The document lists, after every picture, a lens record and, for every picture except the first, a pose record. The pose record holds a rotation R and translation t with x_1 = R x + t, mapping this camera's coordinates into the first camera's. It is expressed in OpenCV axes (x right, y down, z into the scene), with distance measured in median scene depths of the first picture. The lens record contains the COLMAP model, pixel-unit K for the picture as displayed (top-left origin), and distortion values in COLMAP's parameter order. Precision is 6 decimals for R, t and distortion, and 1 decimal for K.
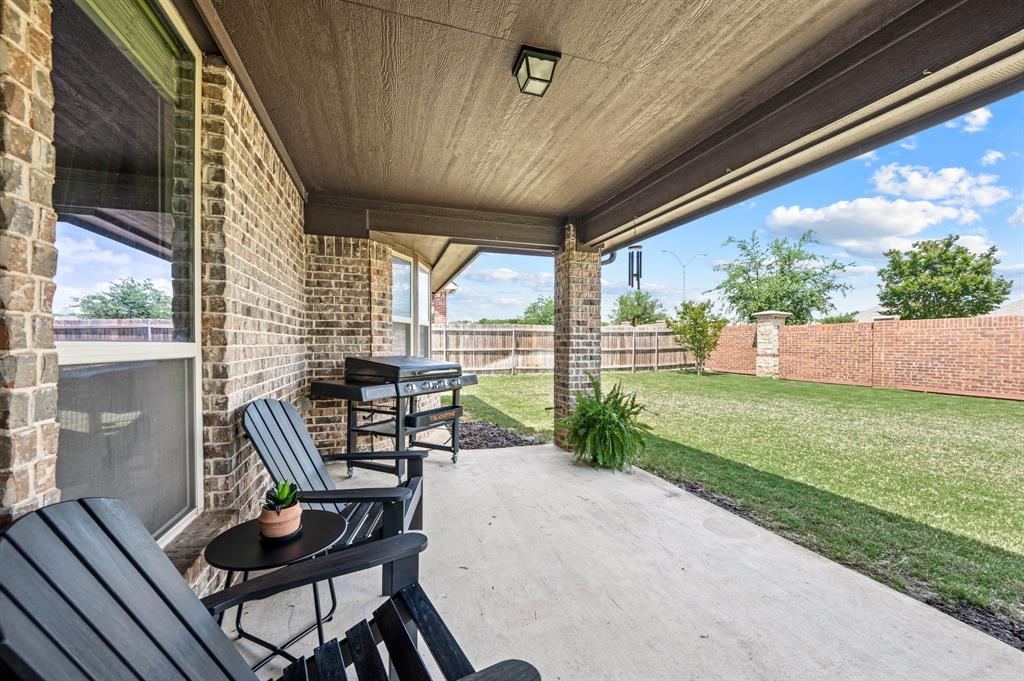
lens RADIAL K [[408.1, 0, 508.5], [0, 408.1, 340.4], [0, 0, 1]] dist [-0.000039, 0.000223]
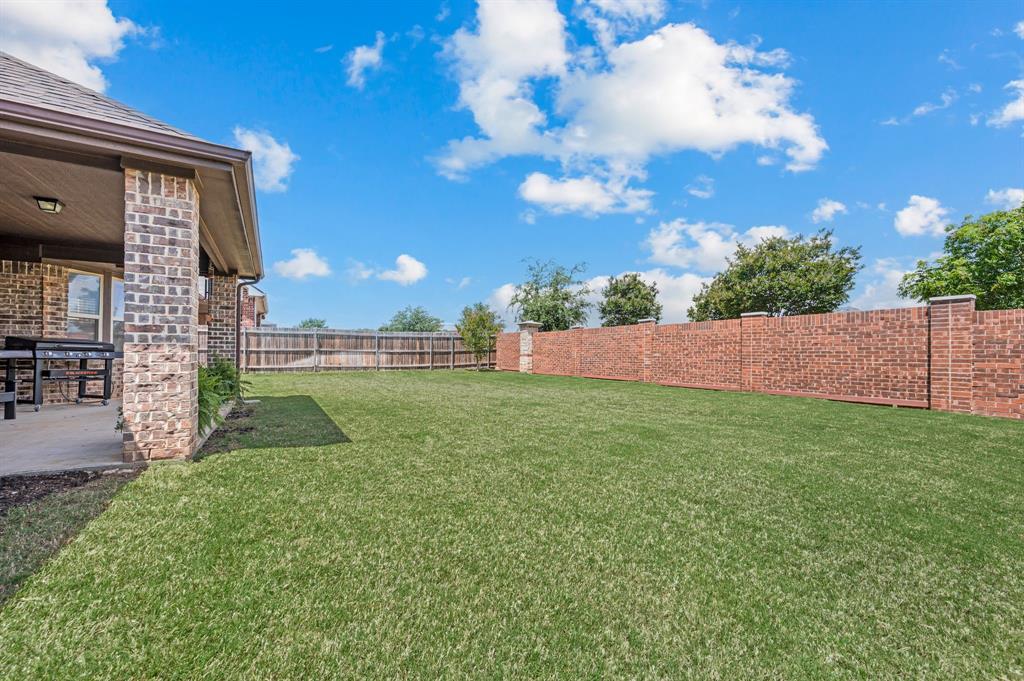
lens RADIAL K [[408.1, 0, 508.5], [0, 408.1, 340.4], [0, 0, 1]] dist [-0.000039, 0.000223]
pose [[0.974058, 0.011008, 0.226030, 0.293176], [-0.005509, 0.999674, -0.024945, 0.021668], [-0.226231, 0.023053, 0.973801, -0.258246]]
